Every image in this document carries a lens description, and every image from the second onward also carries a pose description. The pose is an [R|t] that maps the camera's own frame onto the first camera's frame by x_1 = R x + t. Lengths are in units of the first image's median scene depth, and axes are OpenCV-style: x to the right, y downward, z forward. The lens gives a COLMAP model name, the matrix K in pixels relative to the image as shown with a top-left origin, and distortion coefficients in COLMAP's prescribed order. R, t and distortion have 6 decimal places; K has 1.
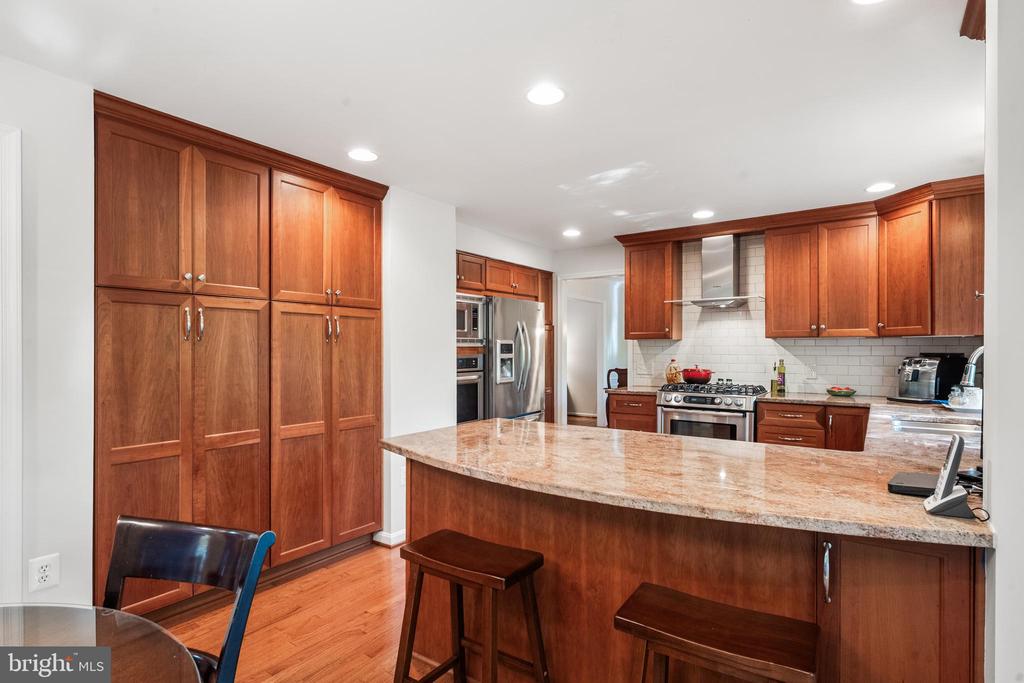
lens RADIAL K [[514.1, 0, 512.1], [0, 514.1, 351.5], [0, 0, 1]] dist [-0.000751, -0.000263]
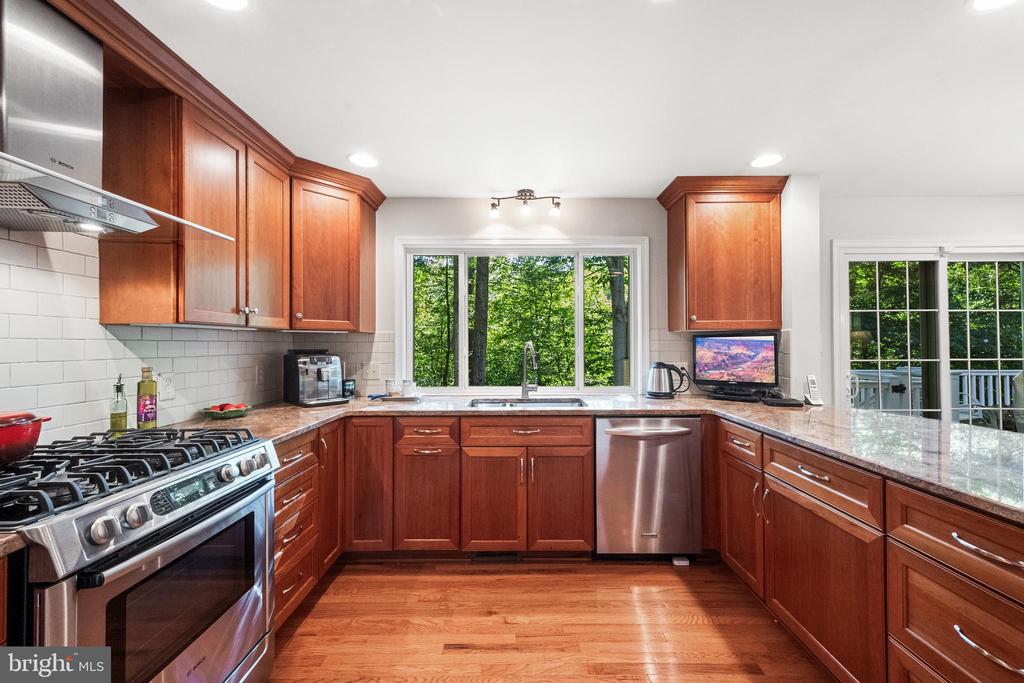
lens RADIAL K [[406.7, 0, 512.0], [0, 406.7, 341.5], [0, 0, 1]] dist [0.007689, -0.000016]
pose [[-0.580392, 0.007017, 0.814307, 0.005864], [0.006862, 0.999970, -0.003726, -0.006107], [-0.814308, 0.003425, -0.580423, 1.019299]]
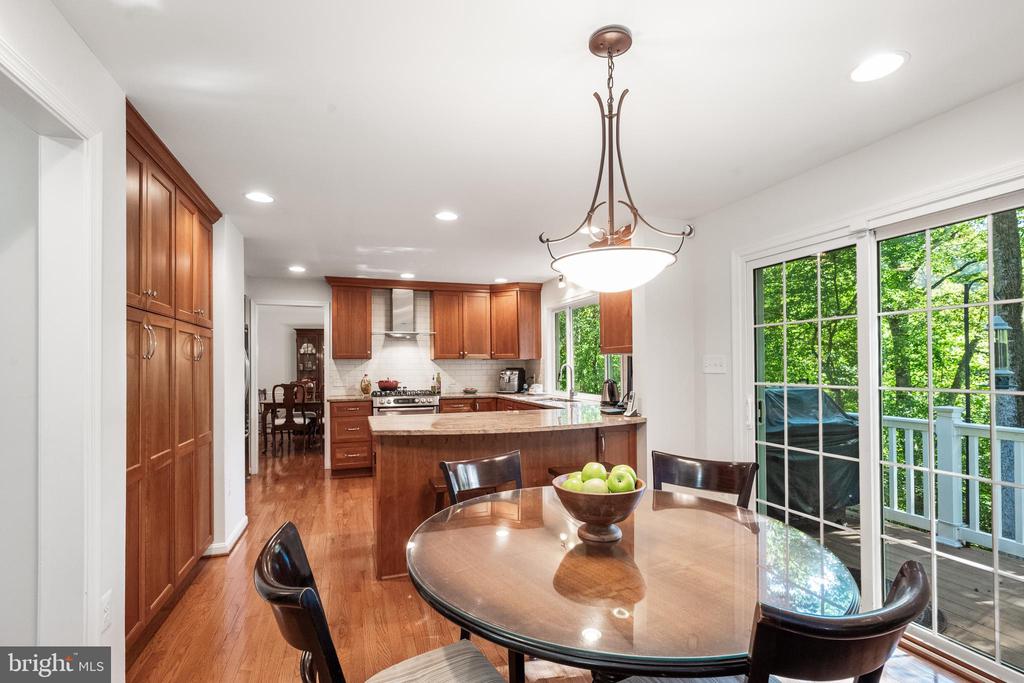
lens RADIAL K [[478.9, 0, 508.9], [0, 478.9, 360.5], [0, 0, 1]] dist [0.000951, 0.000108]
pose [[0.588149, 0.004921, 0.808738, -0.585587], [0.009429, 0.999872, -0.012941, -0.000926], [-0.808698, 0.015237, 0.588027, -0.046548]]
